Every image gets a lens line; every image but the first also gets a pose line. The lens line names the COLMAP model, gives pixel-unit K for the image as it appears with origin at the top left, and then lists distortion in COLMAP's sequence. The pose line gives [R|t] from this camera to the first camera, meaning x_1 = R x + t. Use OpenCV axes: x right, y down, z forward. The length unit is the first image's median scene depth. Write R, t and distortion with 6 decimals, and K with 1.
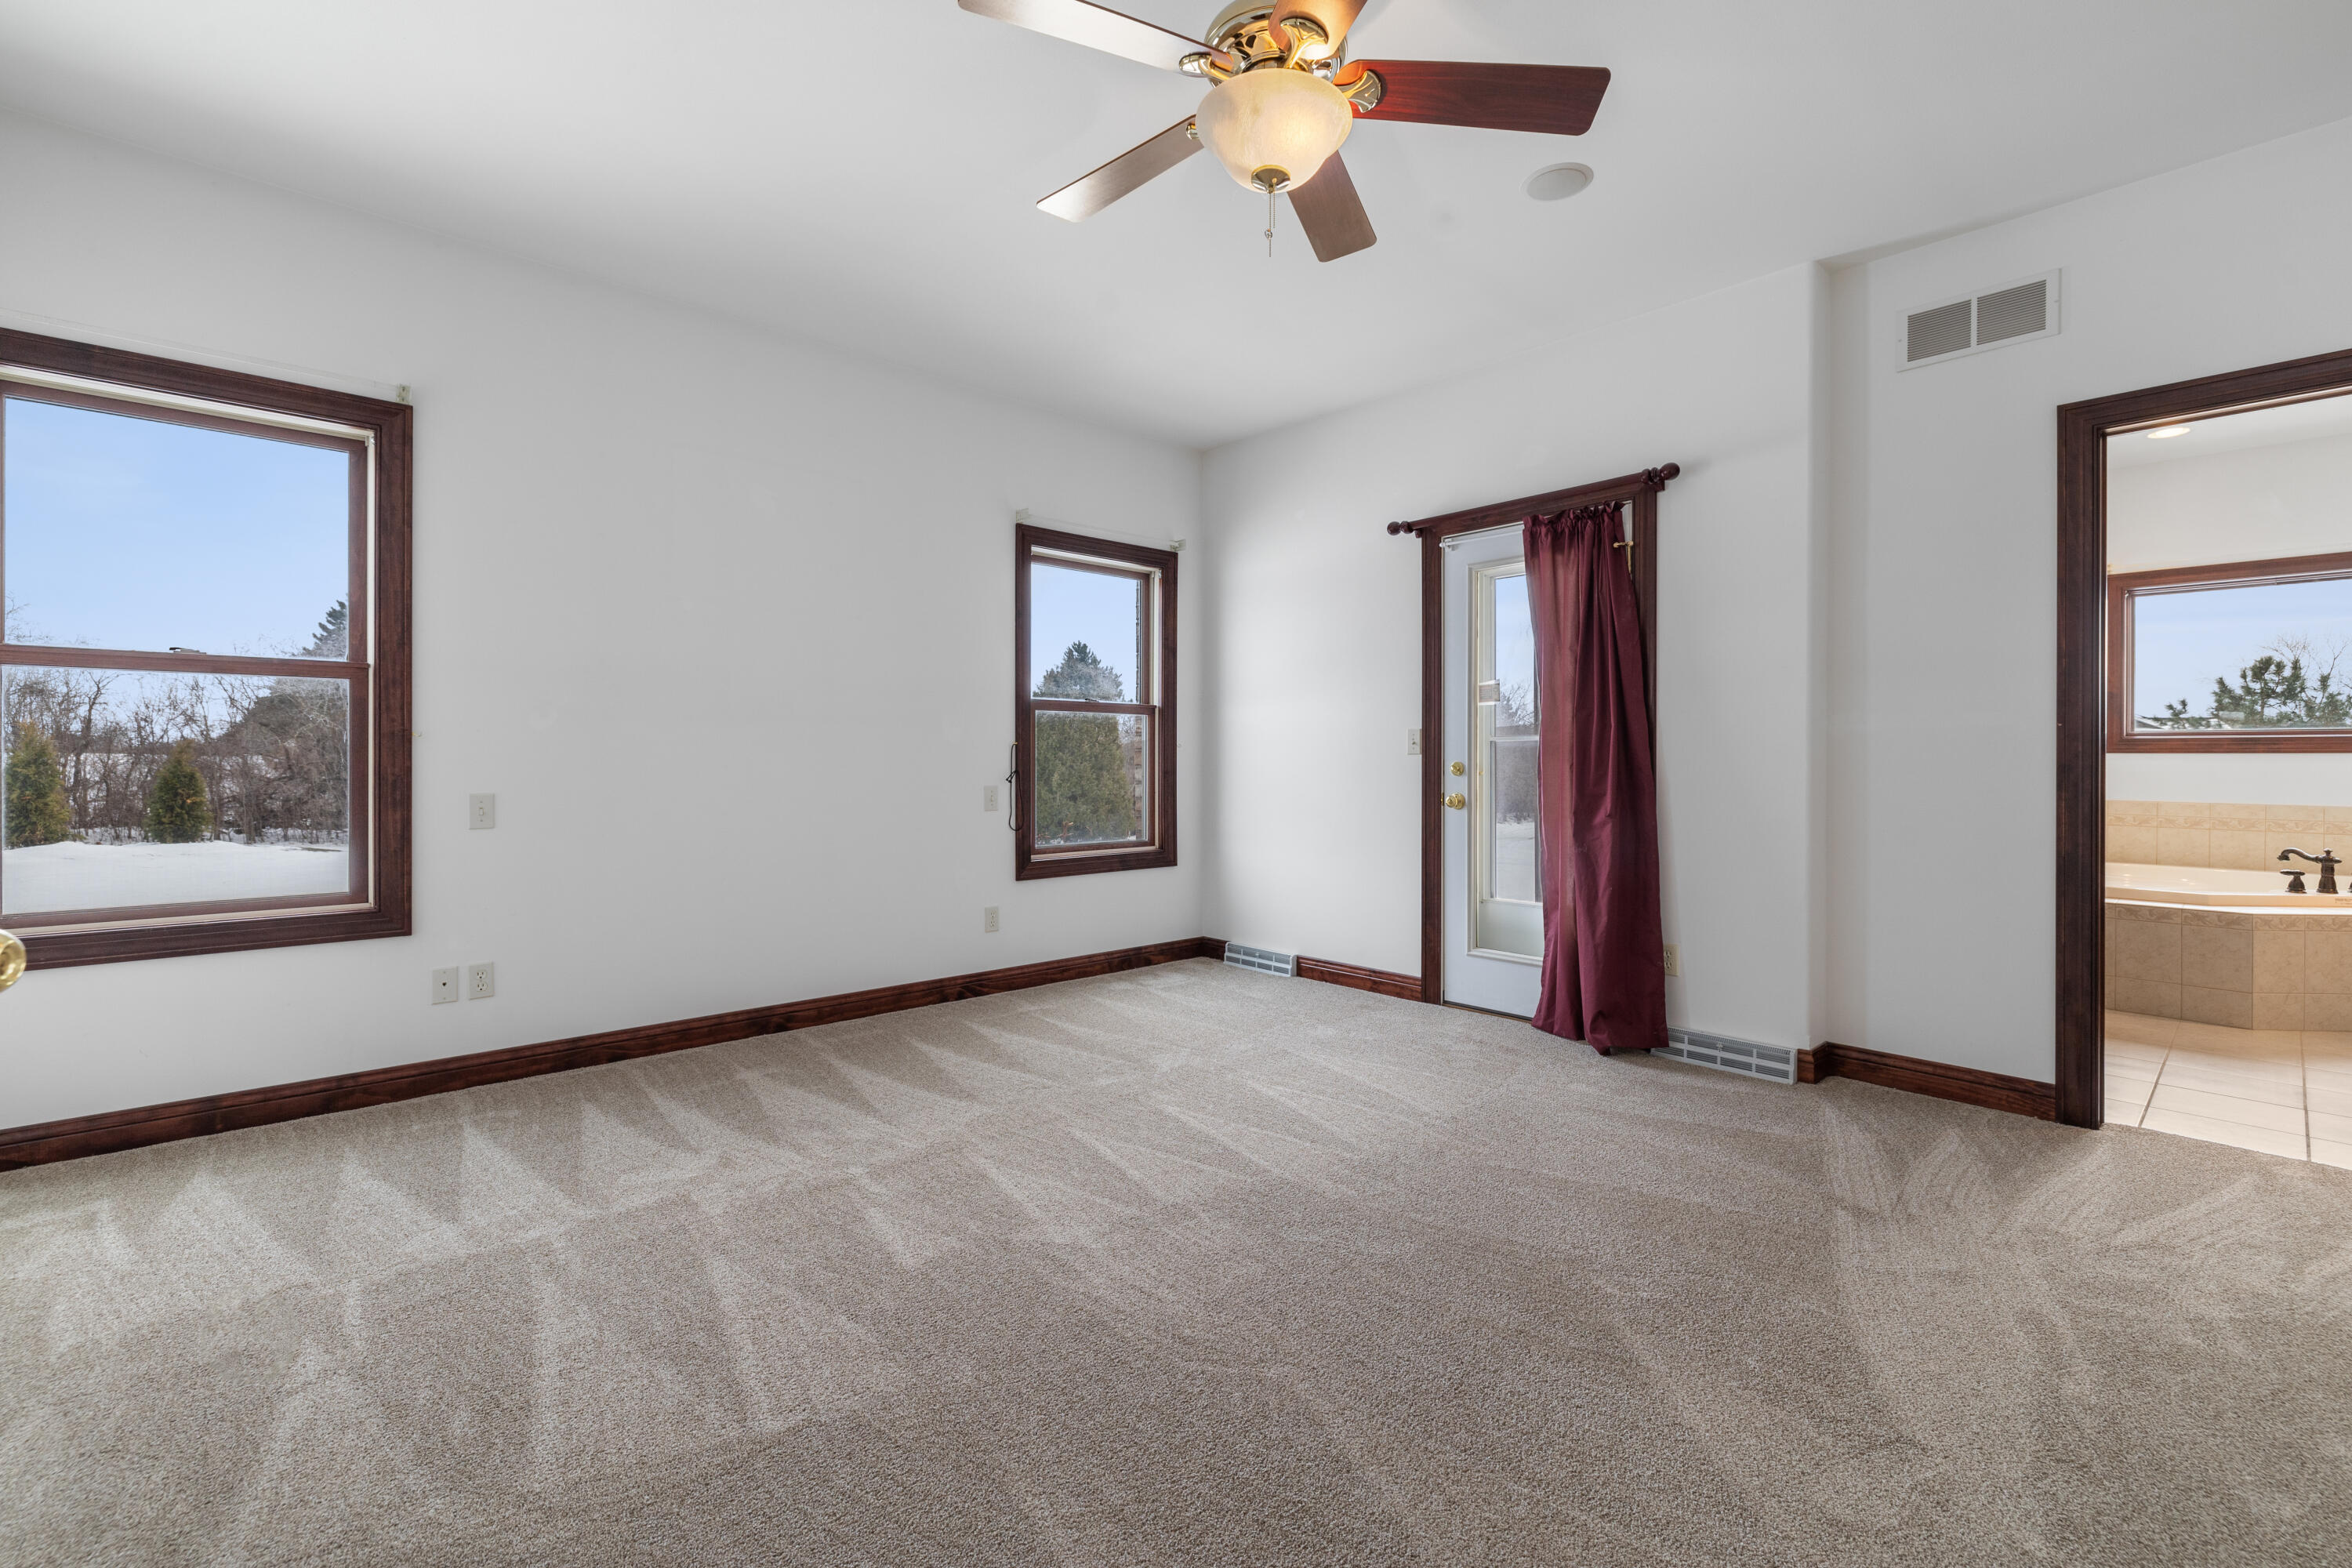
lens RADIAL K [[1004.5, 0, 1165.1], [0, 1004.5, 767.7], [0, 0, 1]] dist [-0.001184, -0.000421]
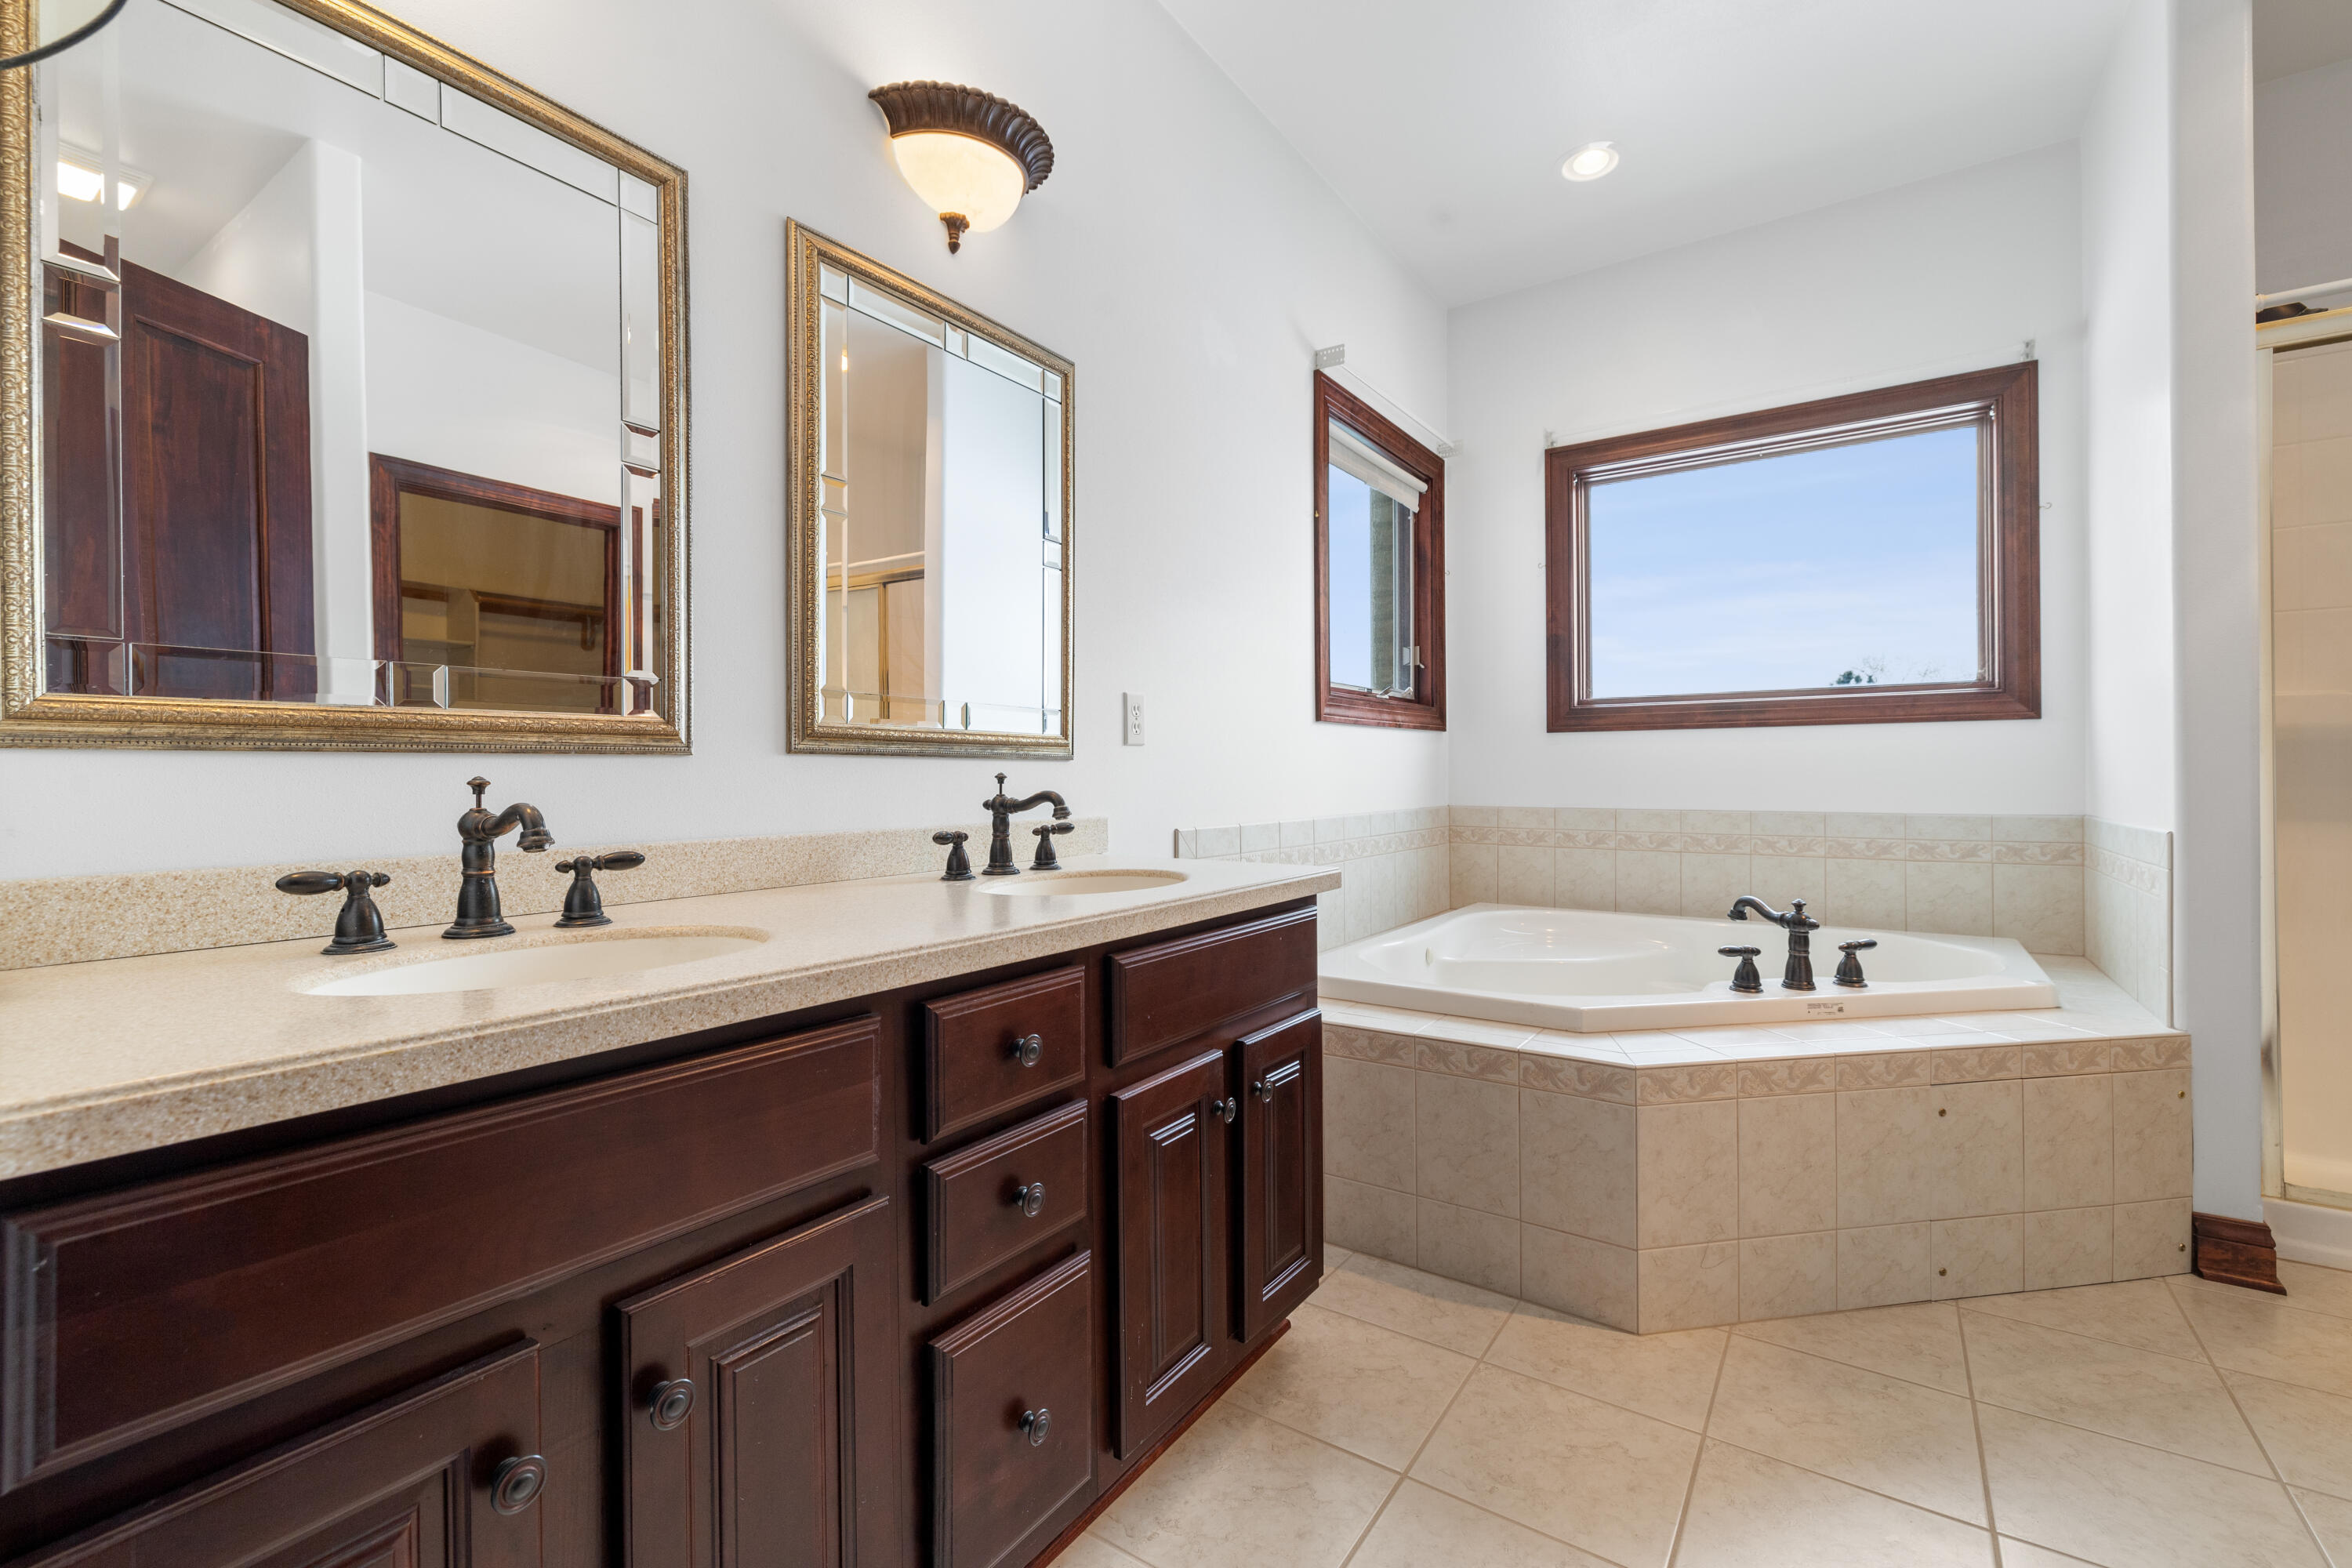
lens RADIAL K [[1004.5, 0, 1174.6], [0, 1004.5, 778.1], [0, 0, 1]] dist [-0.001184, -0.000421]
pose [[0.973345, -0.009022, 0.229169, 0.741802], [0.010371, 0.999935, -0.004684, 0.019112], [-0.229112, 0.006936, 0.973375, 0.581895]]
